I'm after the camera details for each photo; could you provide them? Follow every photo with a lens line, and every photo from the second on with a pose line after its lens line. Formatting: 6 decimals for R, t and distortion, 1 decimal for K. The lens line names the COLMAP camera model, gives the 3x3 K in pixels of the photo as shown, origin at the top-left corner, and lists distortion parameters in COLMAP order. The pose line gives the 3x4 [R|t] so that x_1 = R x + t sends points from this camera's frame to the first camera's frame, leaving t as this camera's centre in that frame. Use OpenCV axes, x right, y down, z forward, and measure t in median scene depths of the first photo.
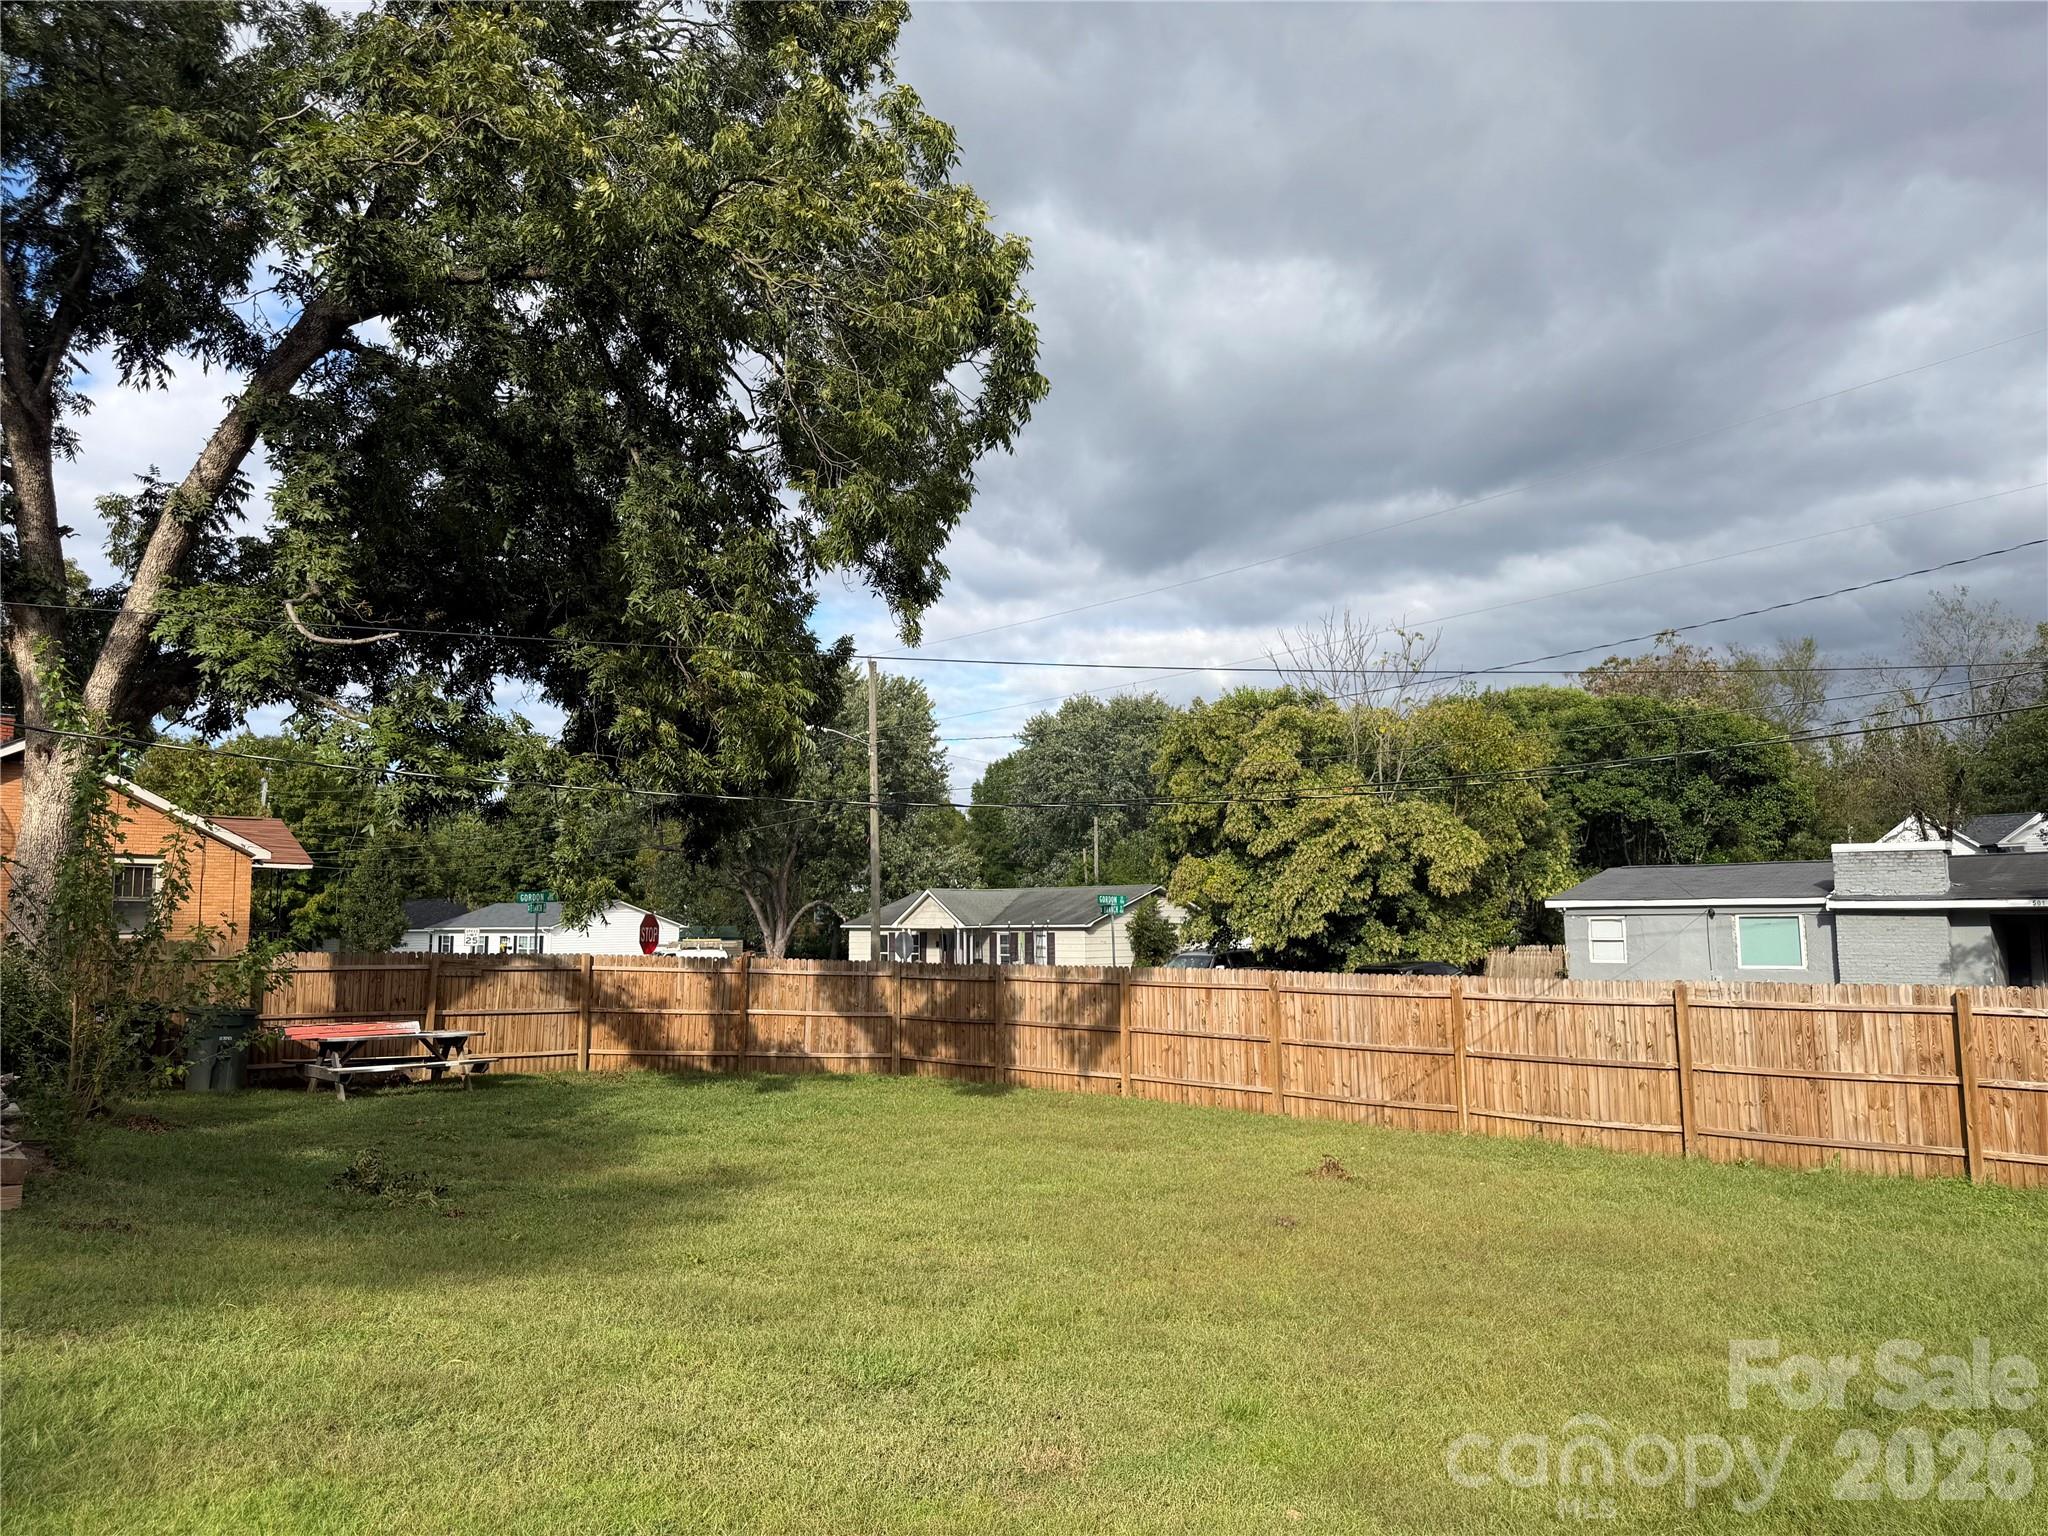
lens RADIAL K [[1426.8, 0, 997.6], [0, 1426.8, 784.6], [0, 0, 1]] dist [0.040618, -0.063420]
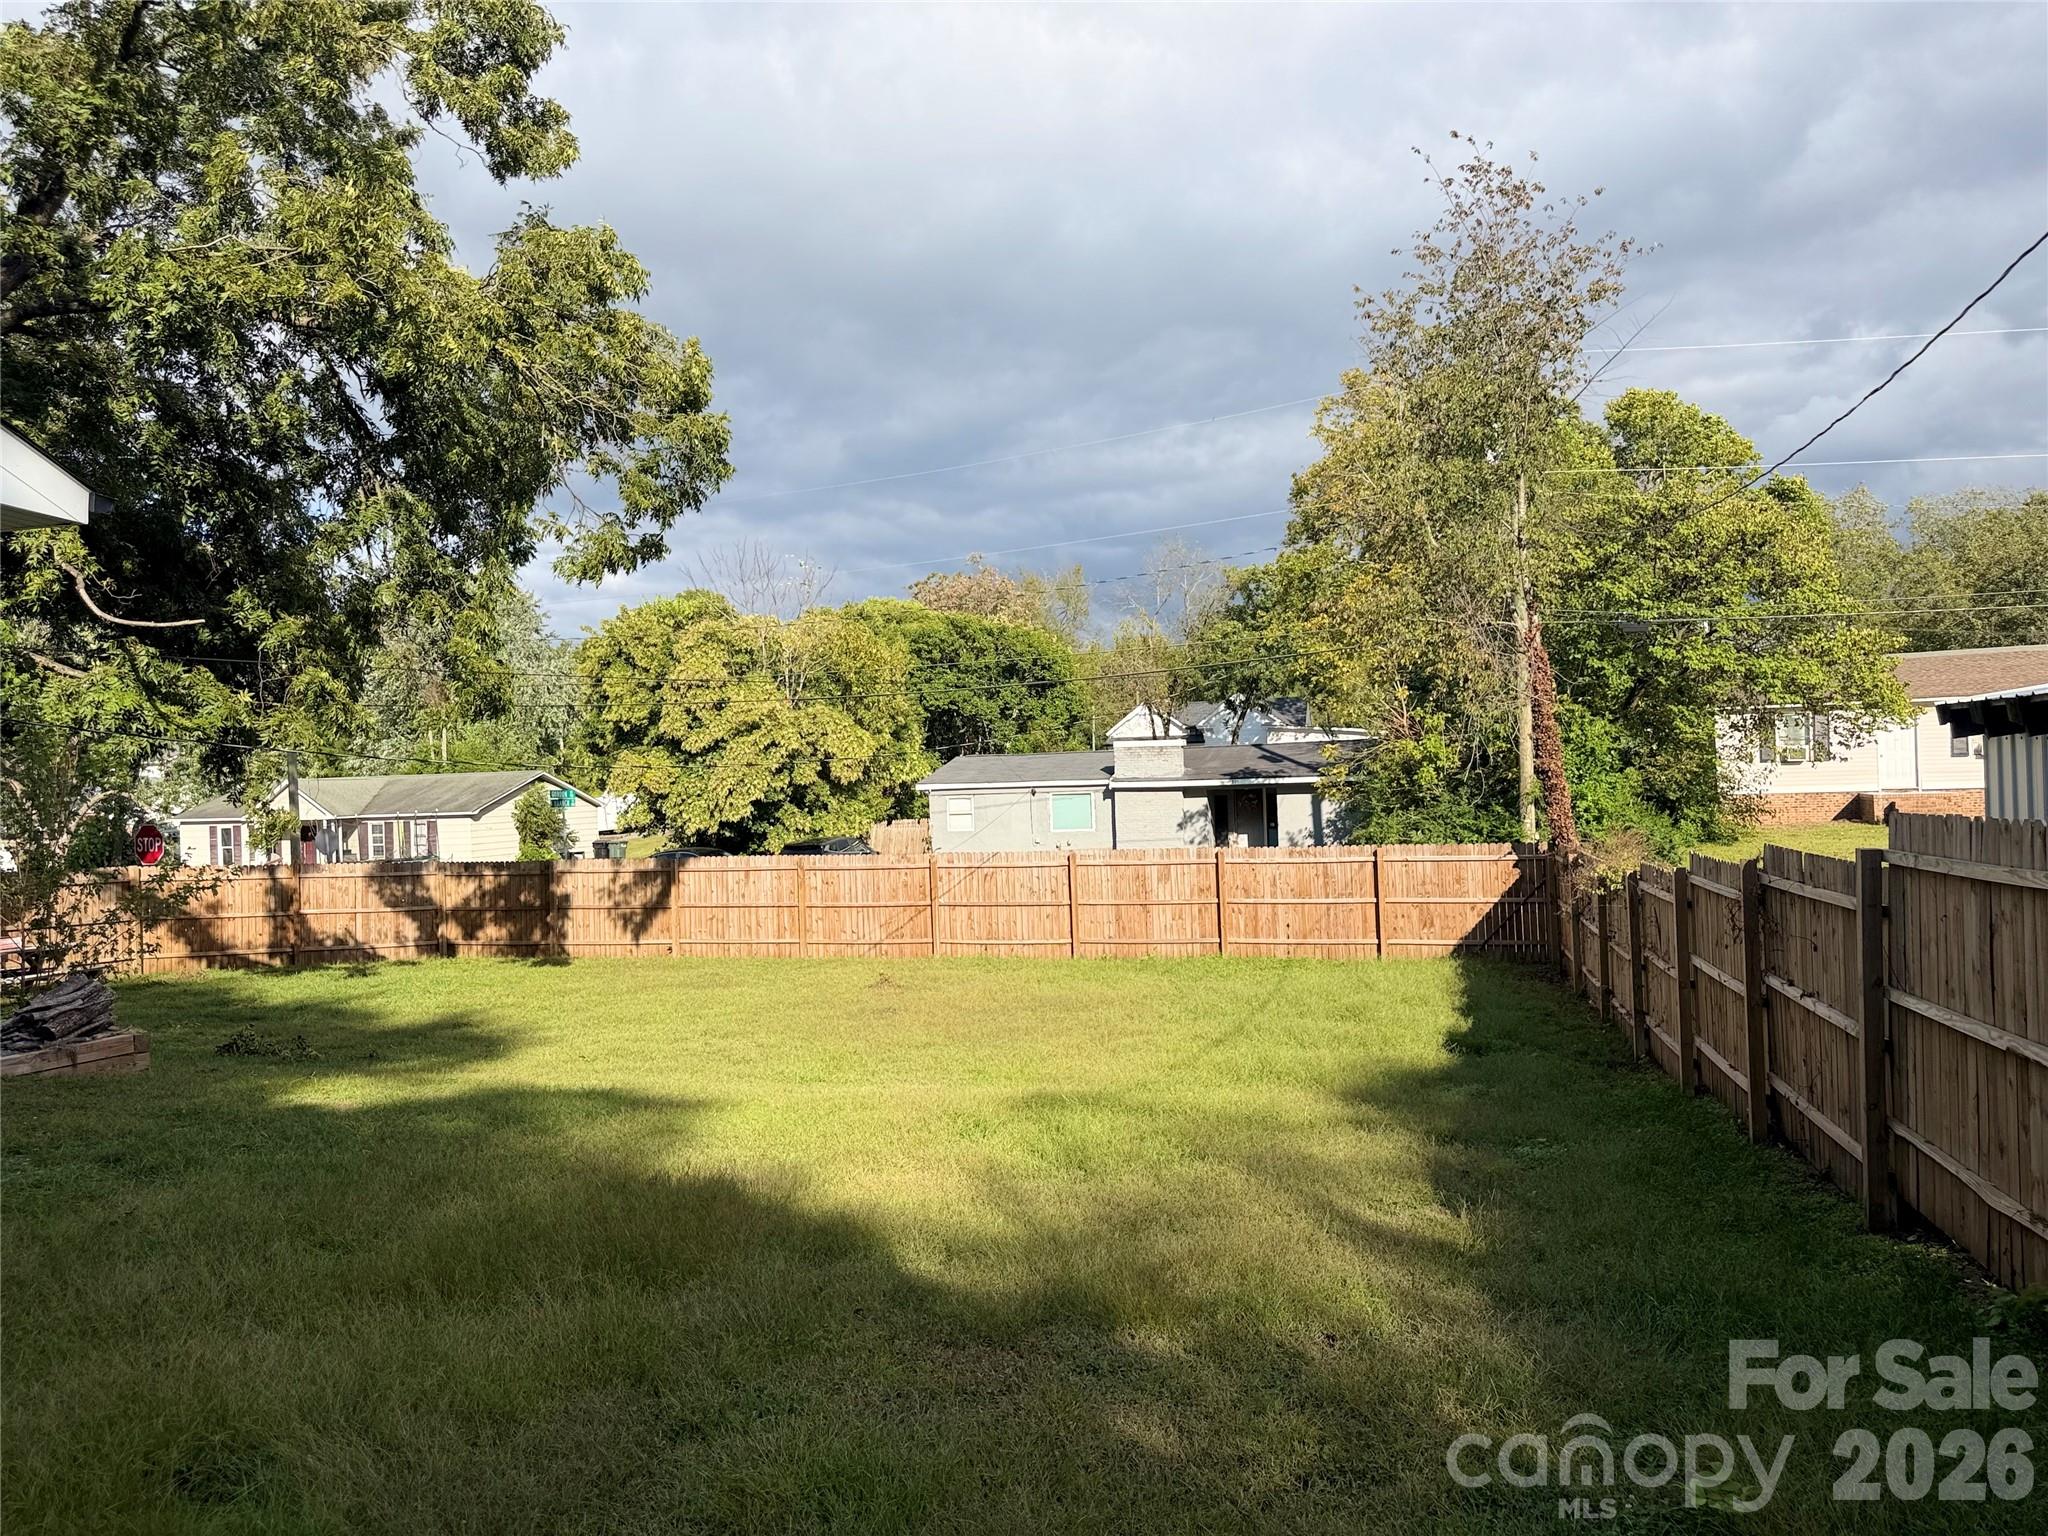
lens RADIAL K [[1426.8, 0, 1029.9], [0, 1426.8, 786.6], [0, 0, 1]] dist [0.040618, -0.063420]
pose [[0.876673, -0.023725, 0.480501, -0.140937], [-0.020966, 0.995950, 0.087429, -0.030866], [-0.480629, -0.086720, 0.872626, -0.154315]]
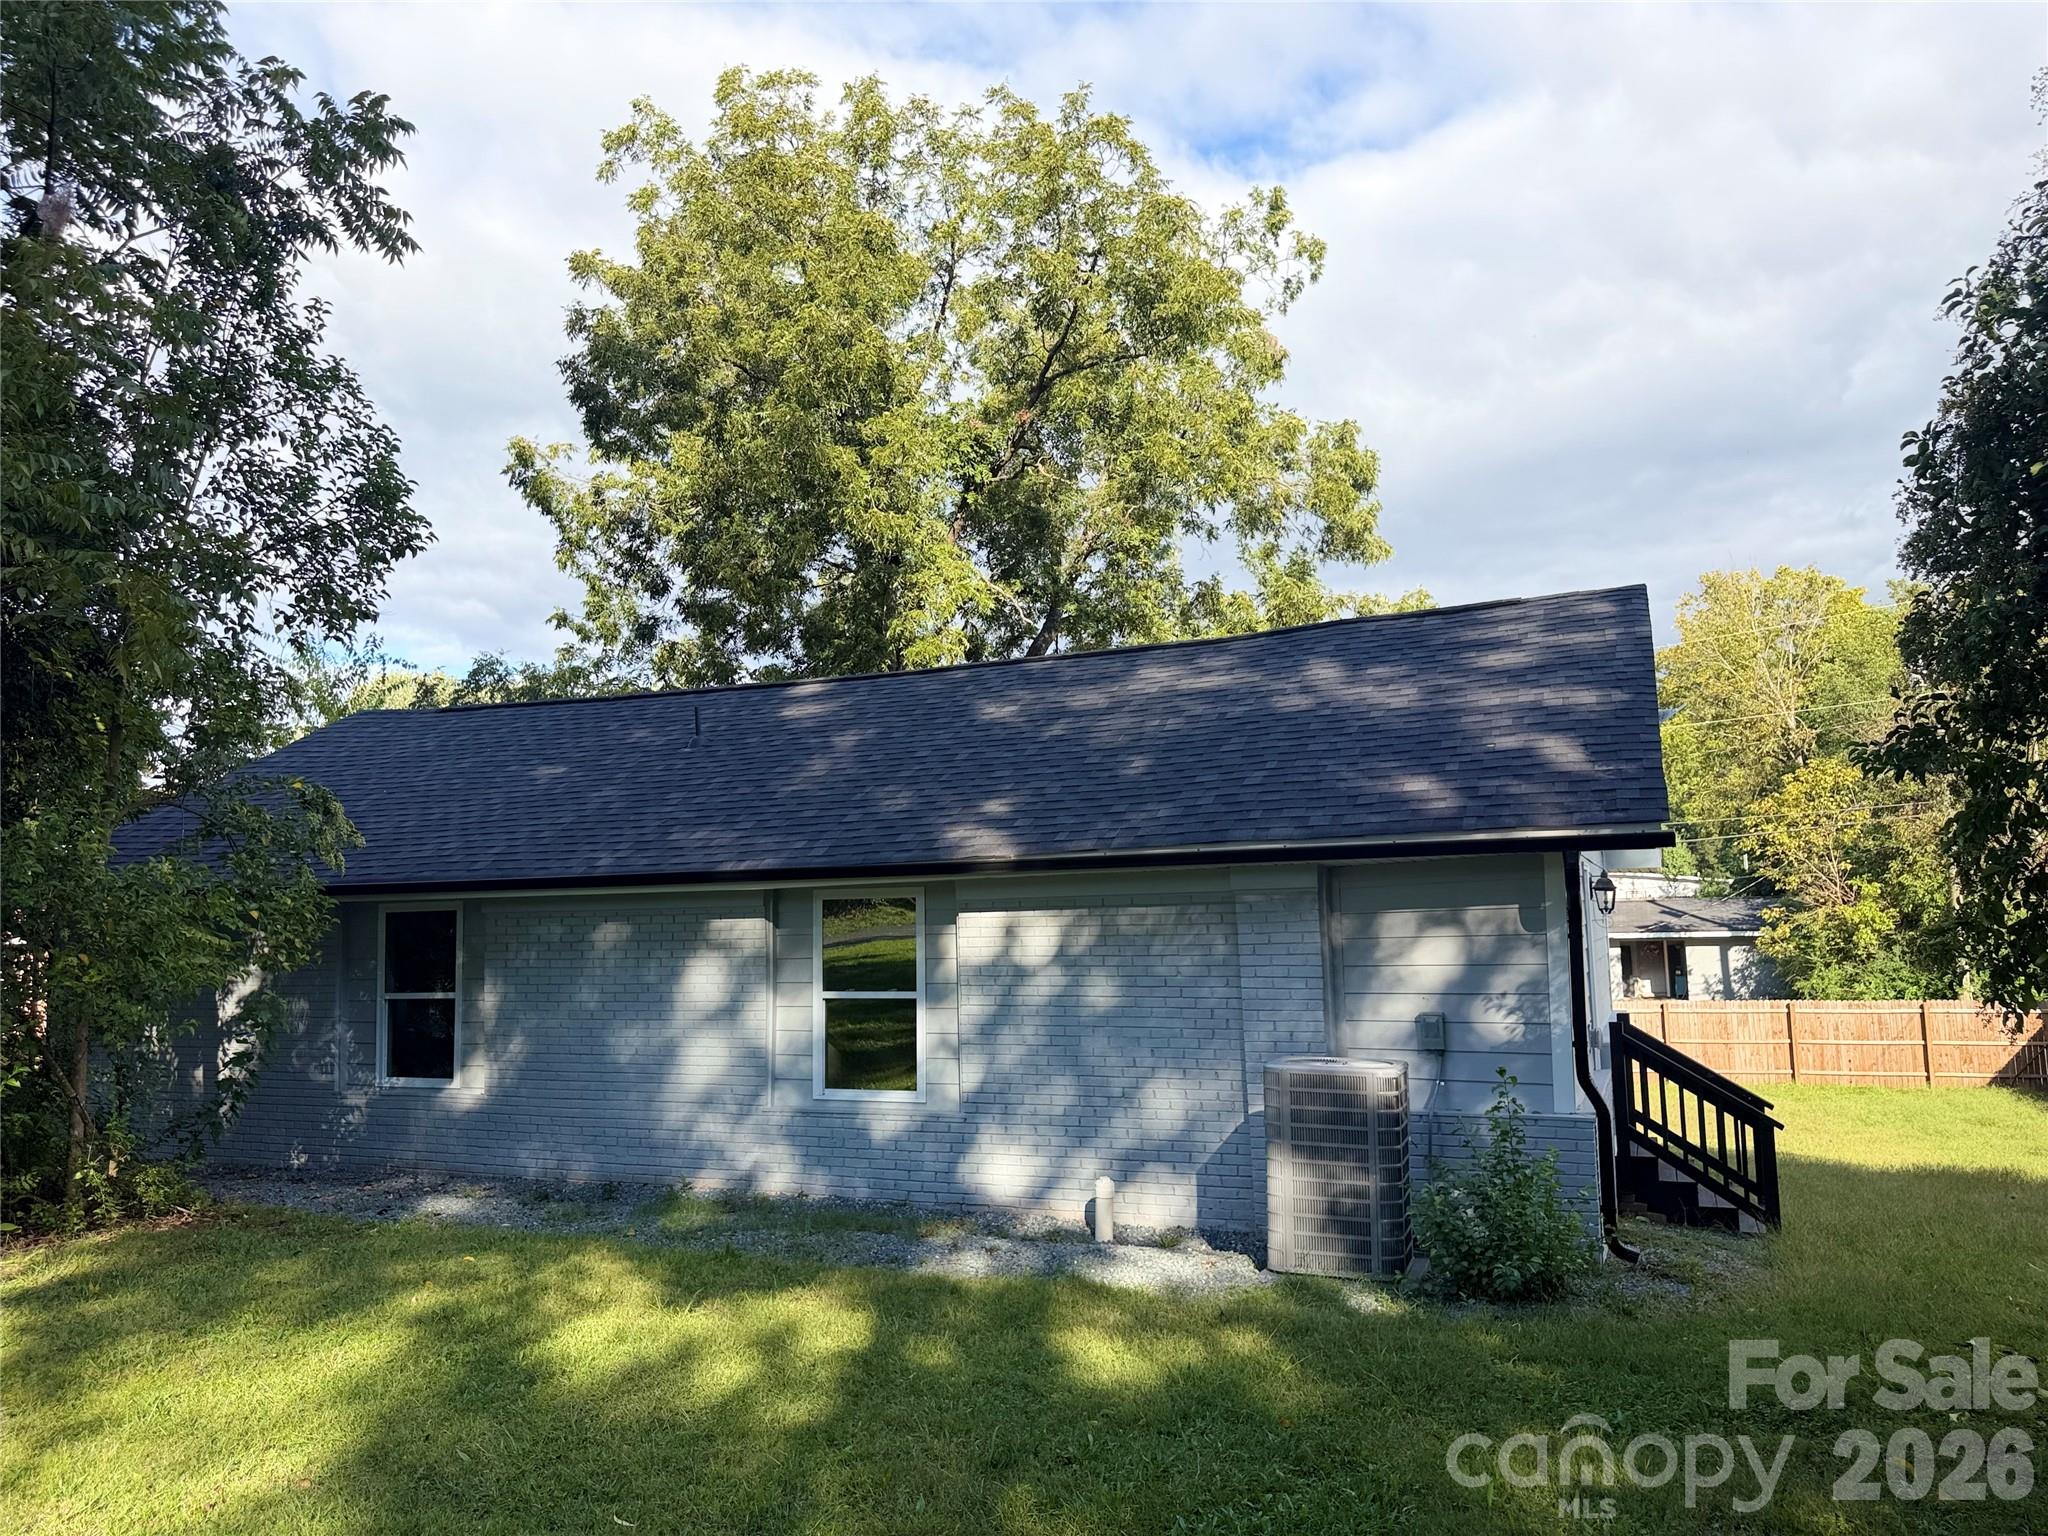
lens RADIAL K [[1426.8, 0, 1026.6], [0, 1426.8, 779.7], [0, 0, 1]] dist [0.040618, -0.063420]
pose [[0.925219, 0.018545, 0.378979, -0.512808], [-0.018682, 0.999820, -0.003316, -0.069364], [-0.378973, -0.004013, 0.925399, -0.253384]]
